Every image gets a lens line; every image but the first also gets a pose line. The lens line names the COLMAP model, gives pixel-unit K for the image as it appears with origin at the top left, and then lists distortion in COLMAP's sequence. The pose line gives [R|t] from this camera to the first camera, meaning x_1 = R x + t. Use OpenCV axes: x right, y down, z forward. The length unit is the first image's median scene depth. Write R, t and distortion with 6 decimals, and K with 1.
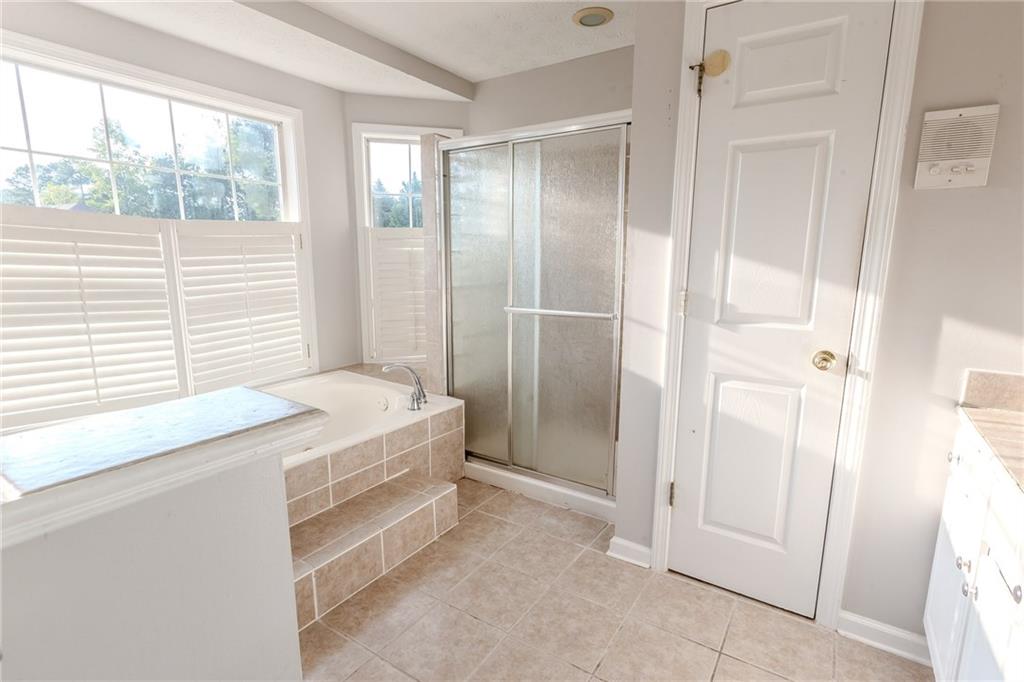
lens RADIAL K [[498.4, 0, 512.1], [0, 498.4, 346.4], [0, 0, 1]] dist [0.004852, -0.000143]
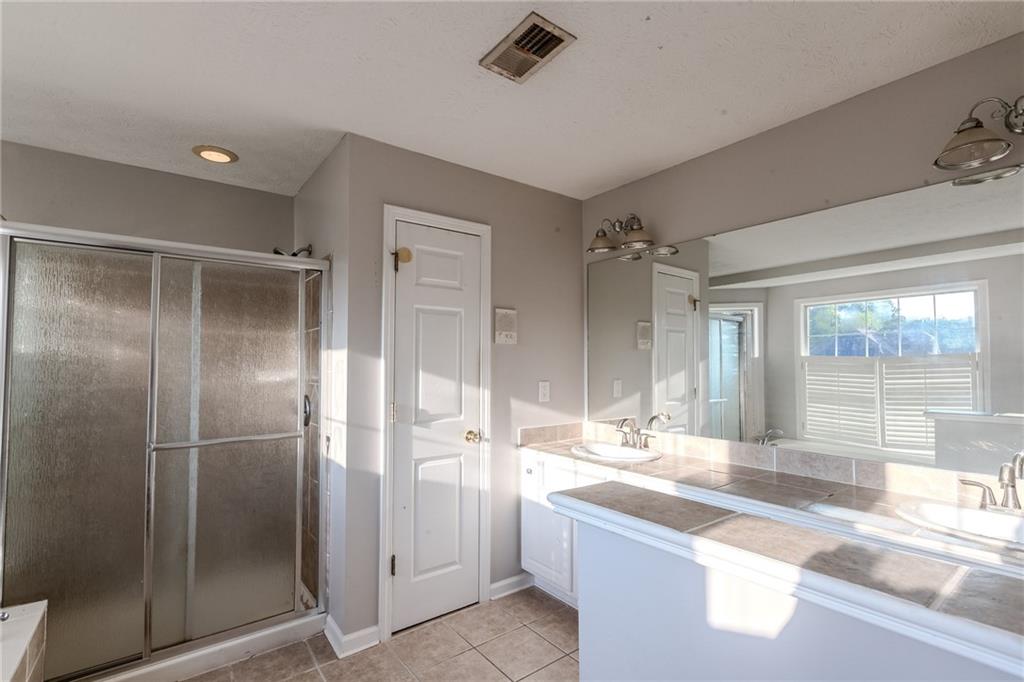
lens RADIAL K [[478.0, 0, 511.5], [0, 478.0, 342.6], [0, 0, 1]] dist [0.005556, -0.001275]
pose [[0.335012, 0.030964, 0.941705, -0.847141], [0.169134, 0.981249, -0.092434, -0.107915], [-0.926909, 0.190241, 0.323493, 0.262763]]
